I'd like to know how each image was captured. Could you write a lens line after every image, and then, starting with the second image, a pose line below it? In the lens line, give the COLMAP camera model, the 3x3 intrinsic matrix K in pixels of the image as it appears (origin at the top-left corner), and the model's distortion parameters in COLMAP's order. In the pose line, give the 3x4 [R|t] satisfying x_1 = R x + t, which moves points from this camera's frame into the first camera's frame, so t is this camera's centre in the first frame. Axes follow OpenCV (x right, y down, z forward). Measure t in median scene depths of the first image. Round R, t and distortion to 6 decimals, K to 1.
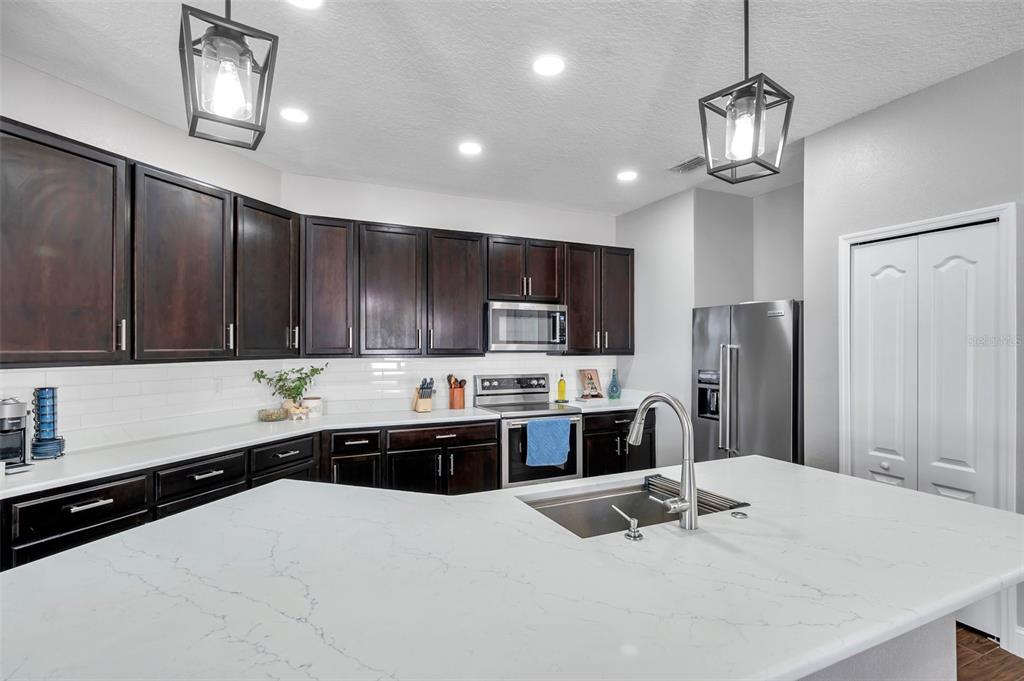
lens RADIAL K [[498.5, 0, 508.2], [0, 498.5, 343.7], [0, 0, 1]] dist [-0.005370, 0.000734]
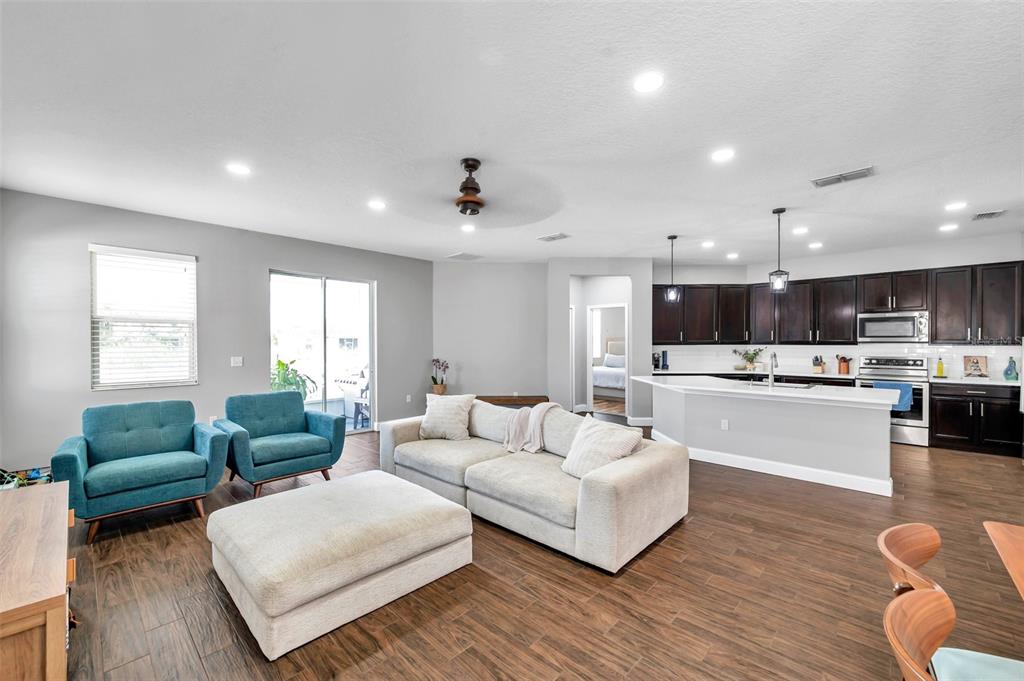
lens RADIAL K [[427.9, 0, 517.4], [0, 427.9, 341.2], [0, 0, 1]] dist [-0.001553, 0.000981]
pose [[0.361955, -0.001463, -0.932195, 0.924850], [0.006433, 0.999979, 0.000929, 0.003983], [0.932173, -0.006333, 0.361956, -0.659379]]
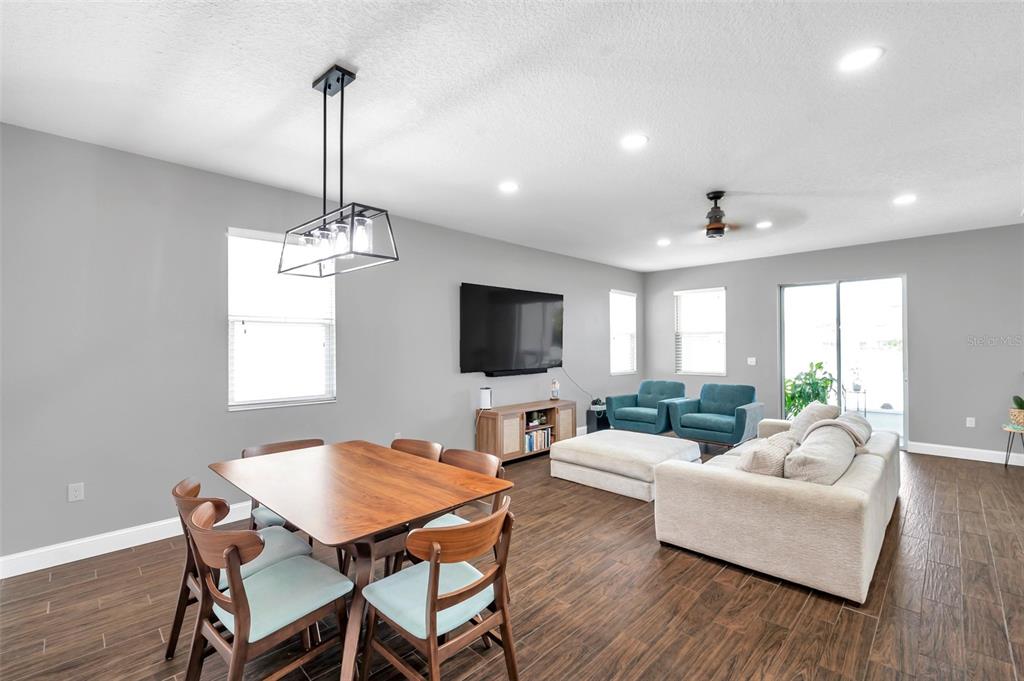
lens RADIAL K [[427.9, 0, 505.0], [0, 427.9, 340.7], [0, 0, 1]] dist [-0.001553, 0.000981]
pose [[-0.941176, 0.001972, -0.337912, 0.904526], [0.008181, 0.999823, -0.016951, 0.002775], [0.337818, -0.018718, -0.941025, 0.242865]]
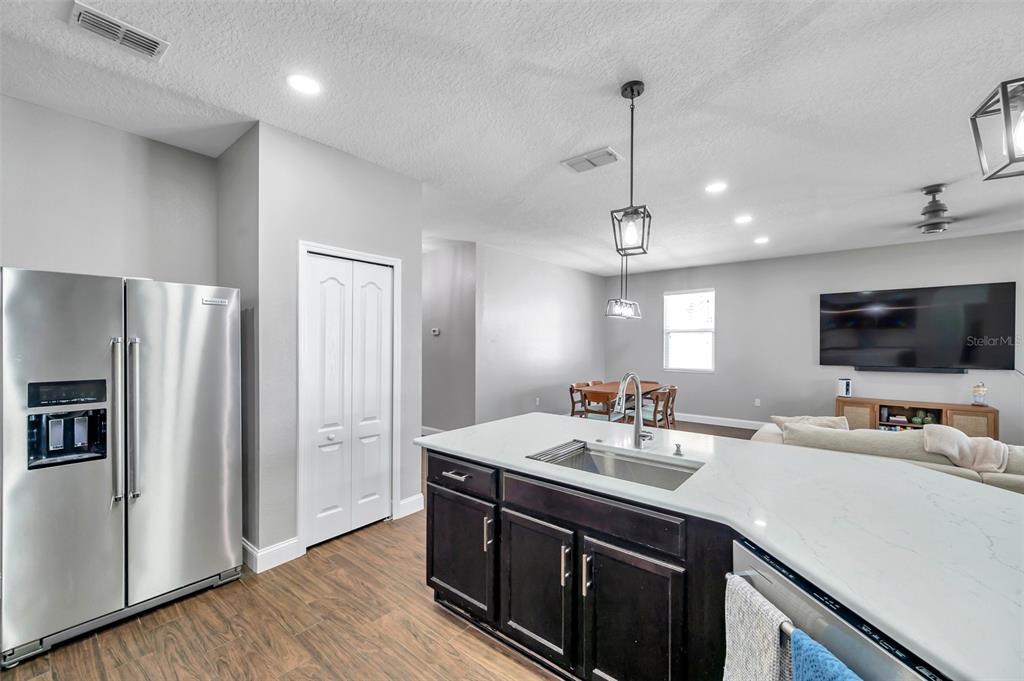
lens RADIAL K [[403.6, 0, 516.0], [0, 403.6, 341.5], [0, 0, 1]] dist [0.007341, -0.000667]
pose [[-0.431573, 0.001536, 0.902077, -0.241466], [-0.007325, 0.999960, -0.005207, 0.004546], [-0.902048, -0.008855, -0.431545, 0.686900]]
